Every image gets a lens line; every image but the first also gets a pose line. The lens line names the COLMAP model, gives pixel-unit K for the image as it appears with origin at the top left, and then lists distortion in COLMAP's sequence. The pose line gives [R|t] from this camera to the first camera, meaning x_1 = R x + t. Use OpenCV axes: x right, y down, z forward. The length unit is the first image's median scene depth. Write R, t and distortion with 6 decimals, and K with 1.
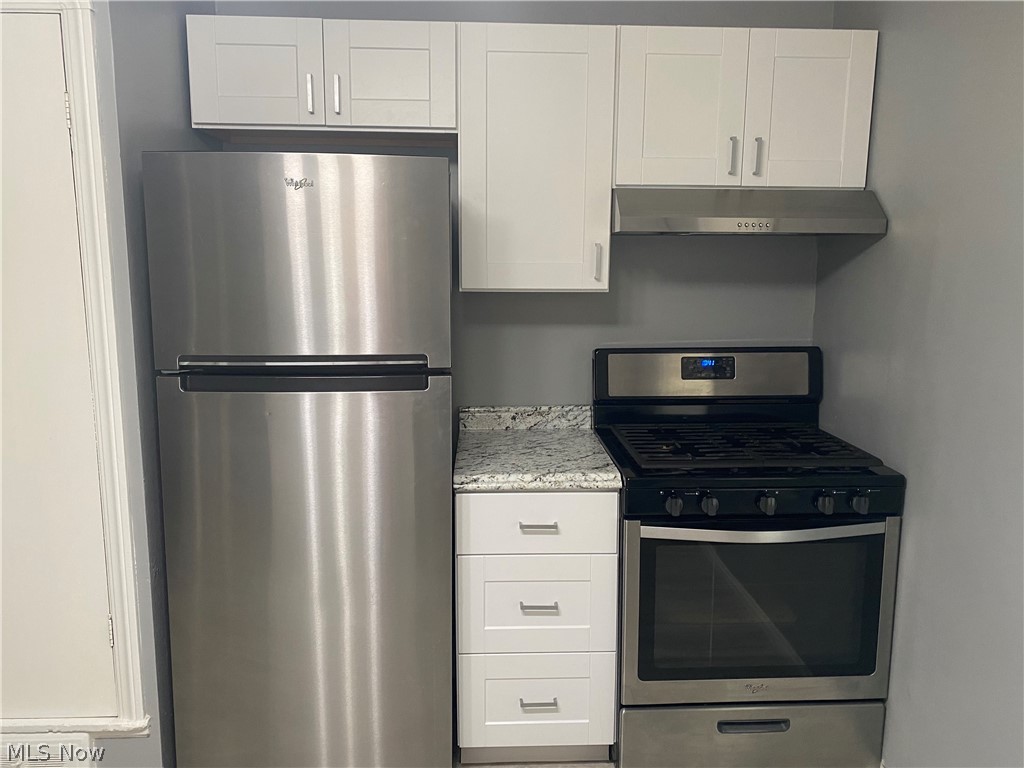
lens RADIAL K [[790.4, 0, 512.0], [0, 790.4, 384.0], [0, 0, 1]] dist [0.024968, -0.002465]
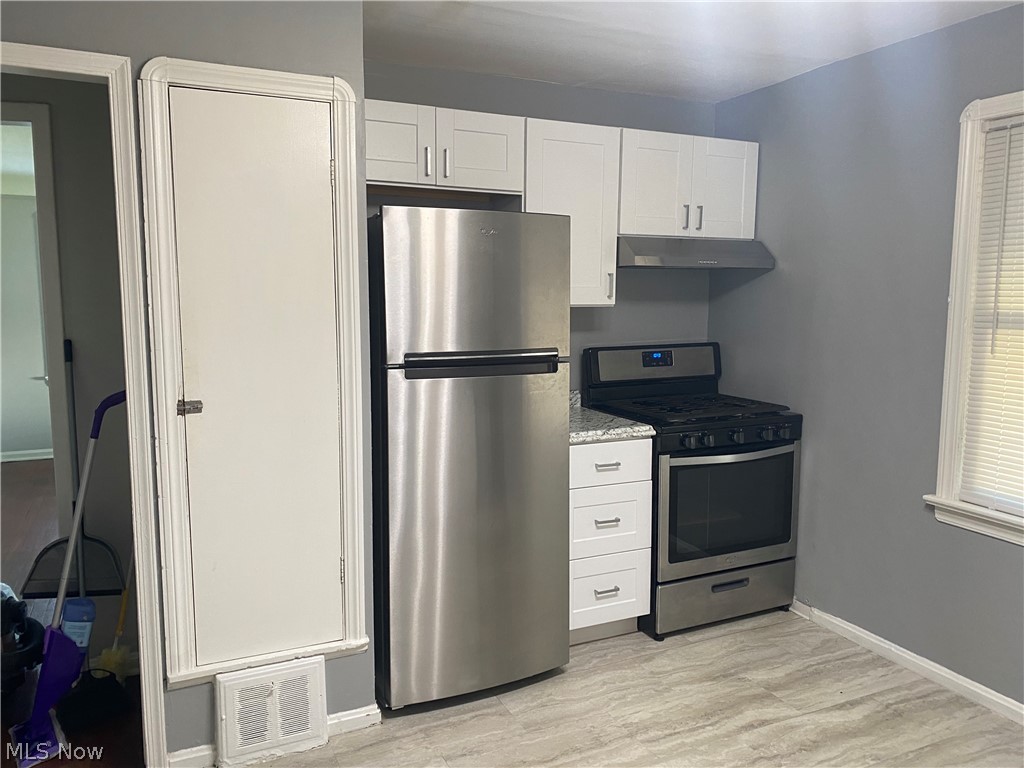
lens RADIAL K [[782.9, 0, 507.3], [0, 782.9, 378.7], [0, 0, 1]] dist [0.040349, -0.044140]
pose [[0.921810, -0.045006, 0.385020, -0.661615], [0.061350, 0.997657, -0.030266, 0.050596], [-0.382756, 0.051520, 0.922412, -0.260185]]
